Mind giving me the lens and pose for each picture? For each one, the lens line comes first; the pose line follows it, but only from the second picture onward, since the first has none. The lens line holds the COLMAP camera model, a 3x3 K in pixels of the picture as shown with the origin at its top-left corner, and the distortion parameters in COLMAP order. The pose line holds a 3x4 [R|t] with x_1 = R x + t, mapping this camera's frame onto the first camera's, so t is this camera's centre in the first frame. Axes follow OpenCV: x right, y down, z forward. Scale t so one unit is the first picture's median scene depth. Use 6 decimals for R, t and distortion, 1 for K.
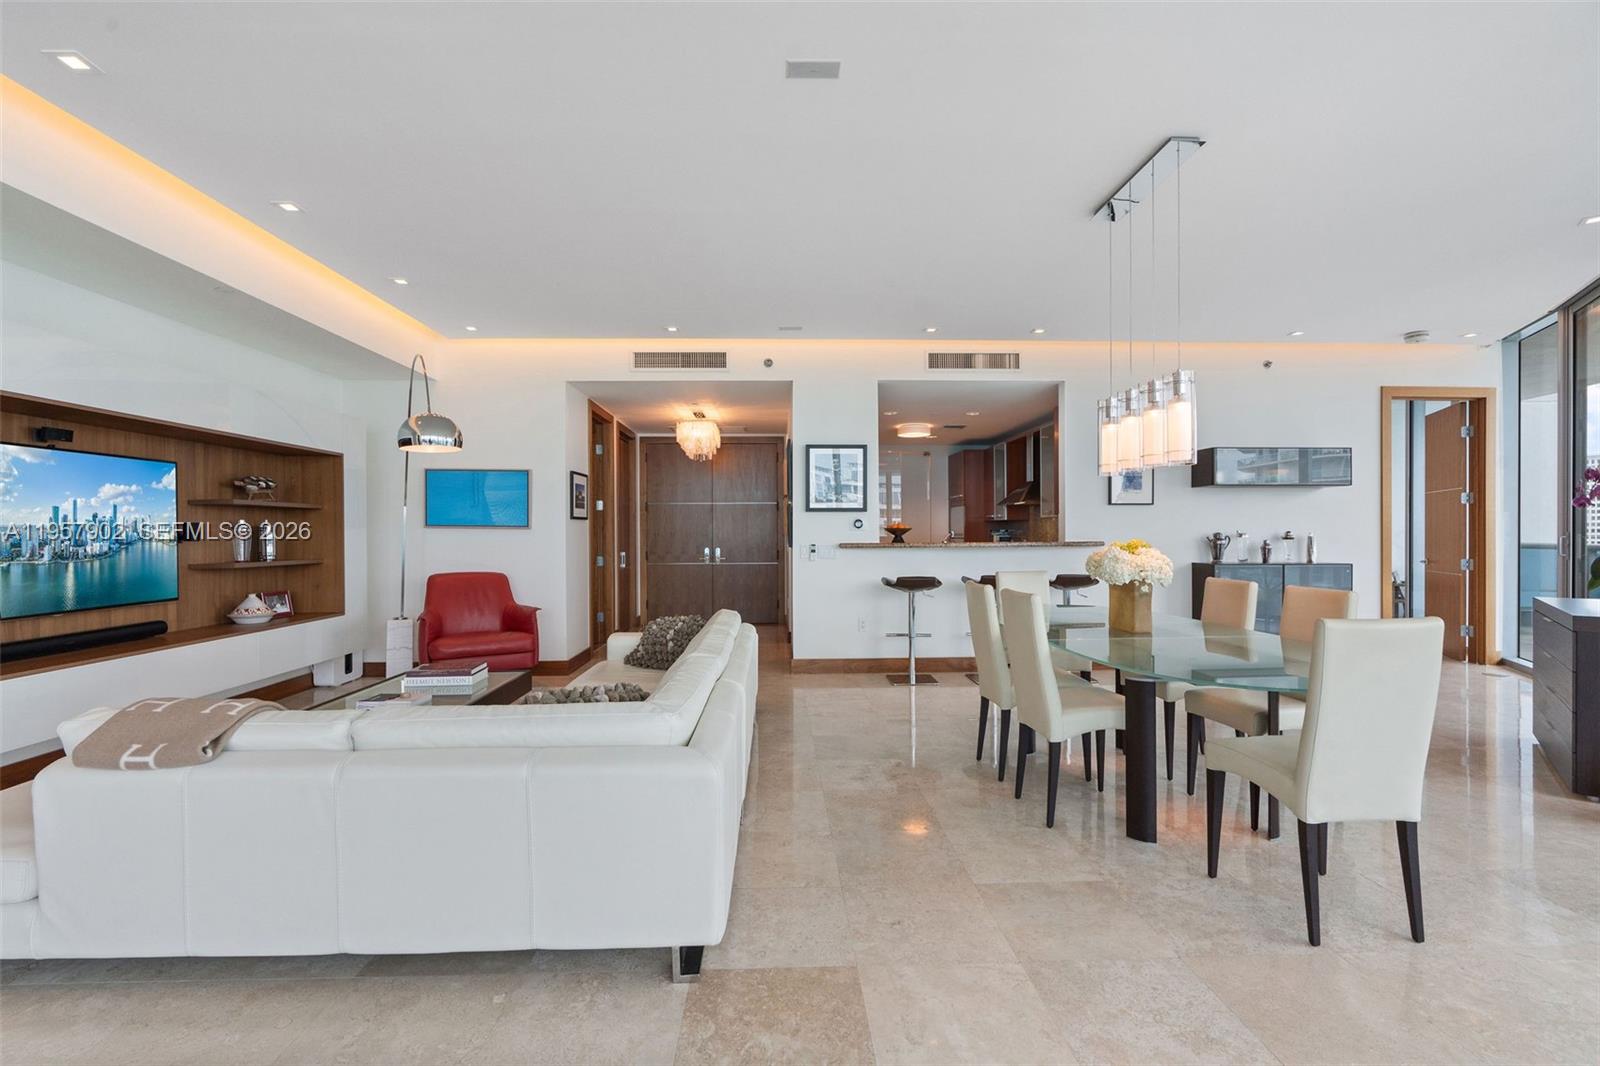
lens RADIAL K [[713.4, 0, 806.4], [0, 713.4, 538.2], [0, 0, 1]] dist [-0.004500, 0.000032]
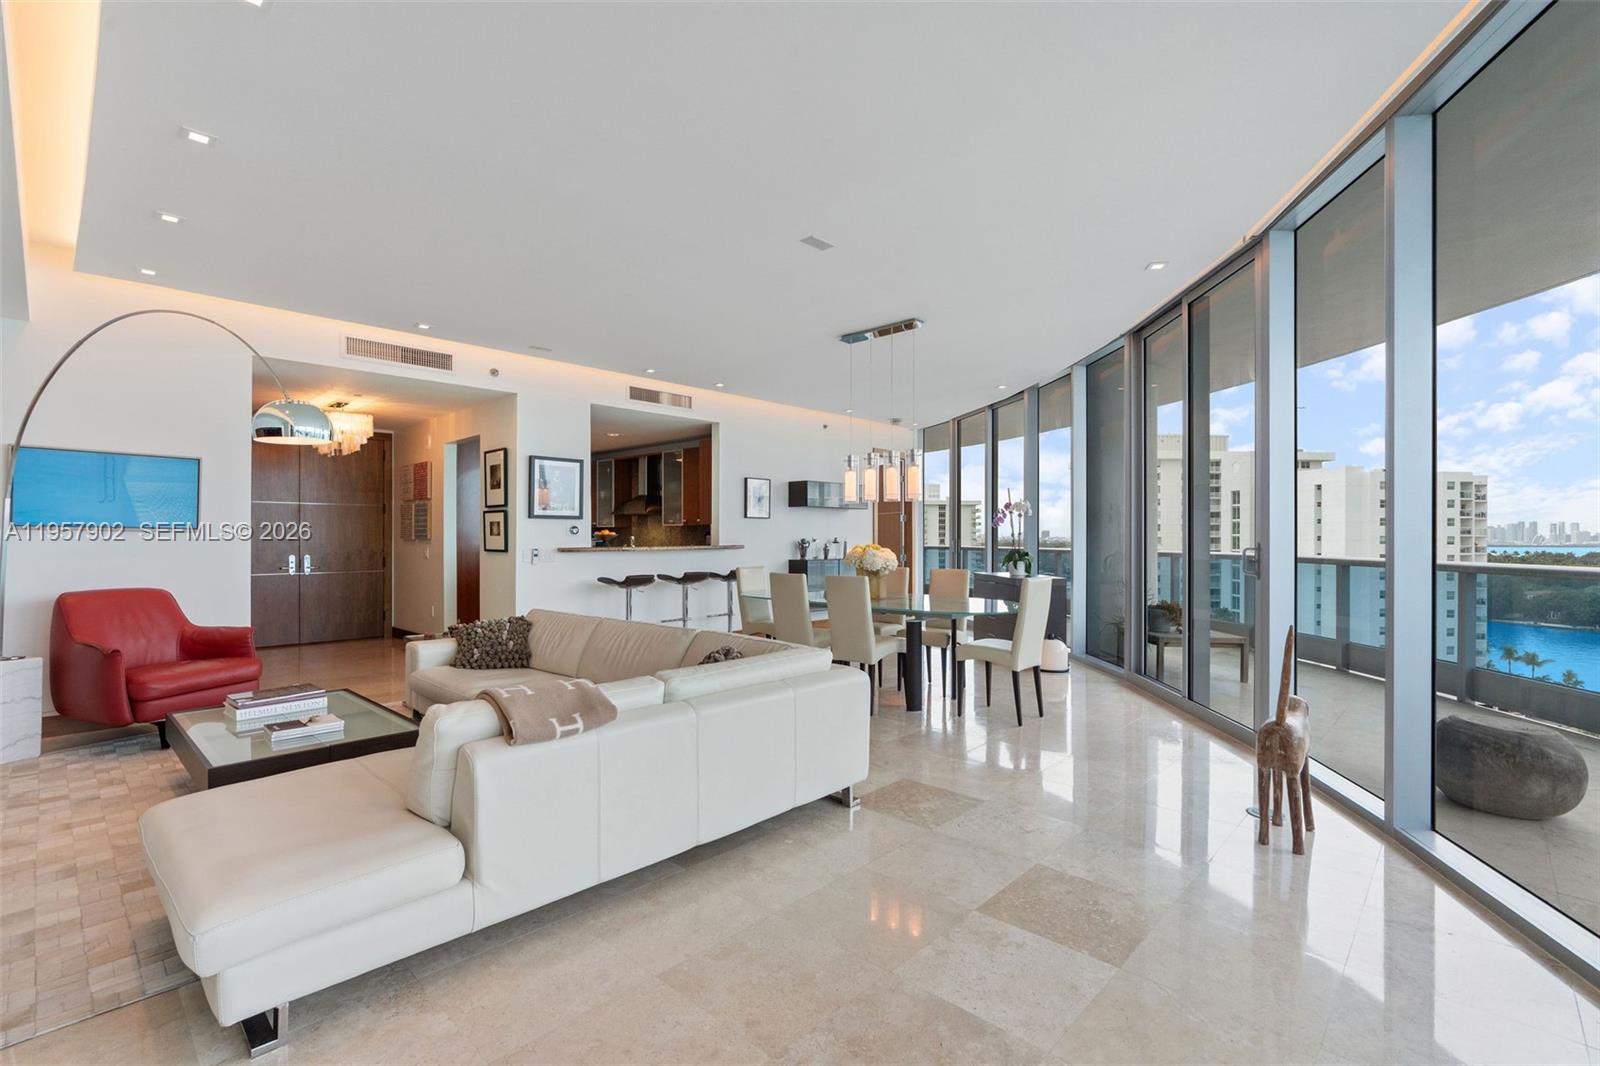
lens RADIAL K [[713.4, 0, 791.9], [0, 713.4, 538.5], [0, 0, 1]] dist [-0.004500, 0.000032]
pose [[0.720810, 0.002523, 0.693128, -0.488740], [0.003004, 0.999973, -0.006764, 0.001769], [-0.693126, 0.006958, 0.720783, -0.038086]]
